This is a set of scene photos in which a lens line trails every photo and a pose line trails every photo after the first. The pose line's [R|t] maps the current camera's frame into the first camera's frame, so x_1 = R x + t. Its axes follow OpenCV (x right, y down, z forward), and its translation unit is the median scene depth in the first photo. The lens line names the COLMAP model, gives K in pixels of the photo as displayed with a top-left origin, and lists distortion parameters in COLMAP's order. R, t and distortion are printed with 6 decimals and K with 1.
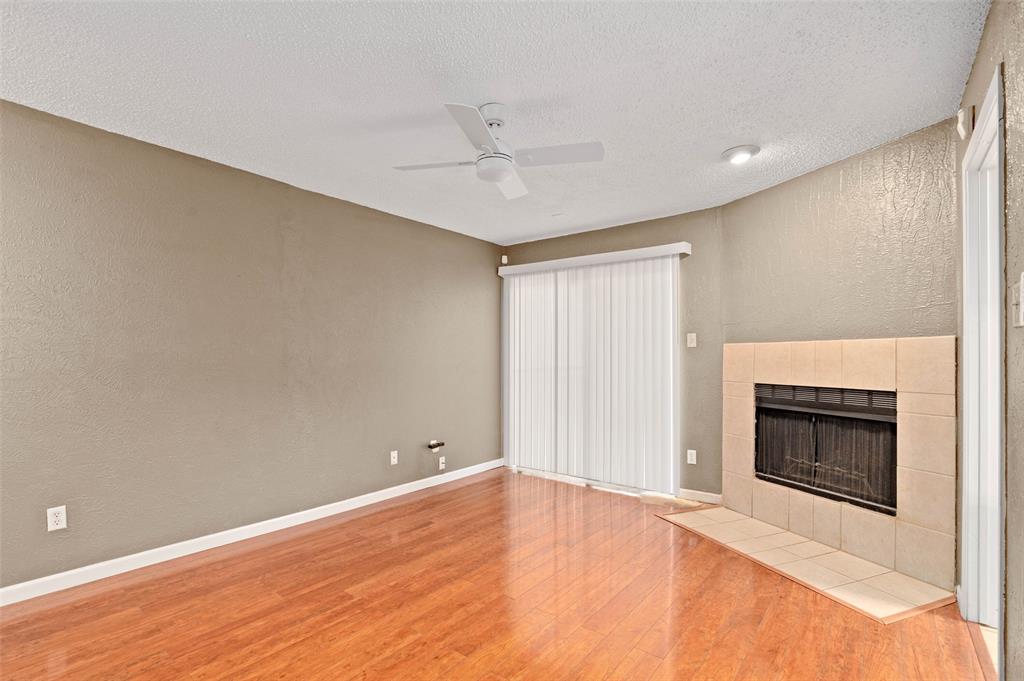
lens RADIAL K [[474.7, 0, 514.0], [0, 474.7, 357.2], [0, 0, 1]] dist [-0.000761, 0.001922]
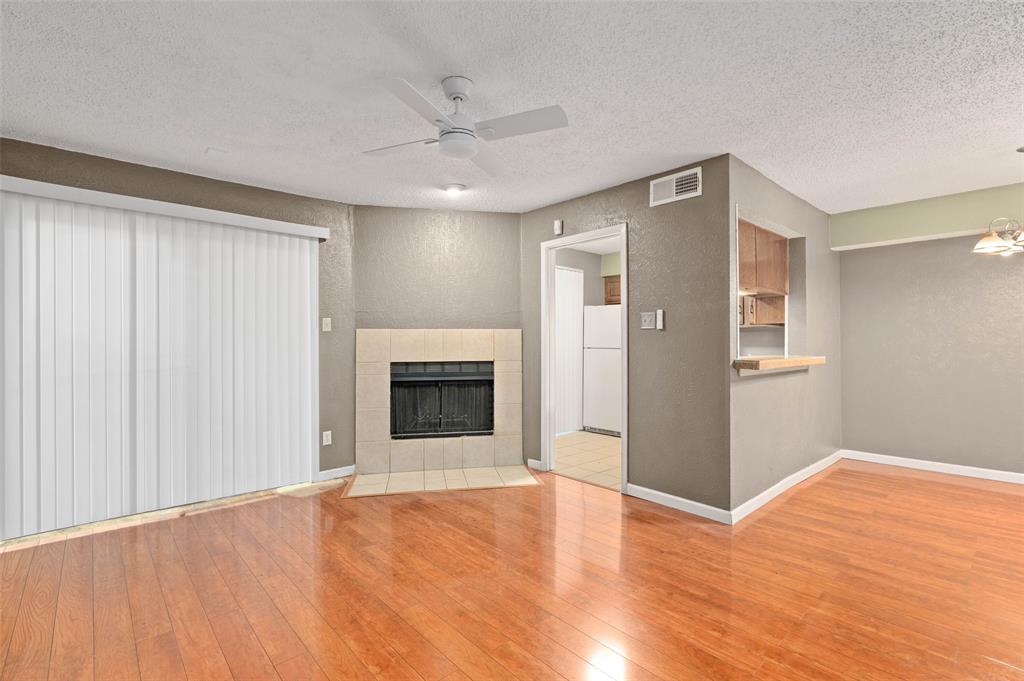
lens RADIAL K [[474.7, 0, 511.0], [0, 474.7, 339.2], [0, 0, 1]] dist [-0.000761, 0.001922]
pose [[0.180447, -0.002154, 0.983582, -0.650850], [0.001643, 0.999997, 0.001888, -0.006408], [-0.983583, 0.001276, 0.180450, 0.485297]]
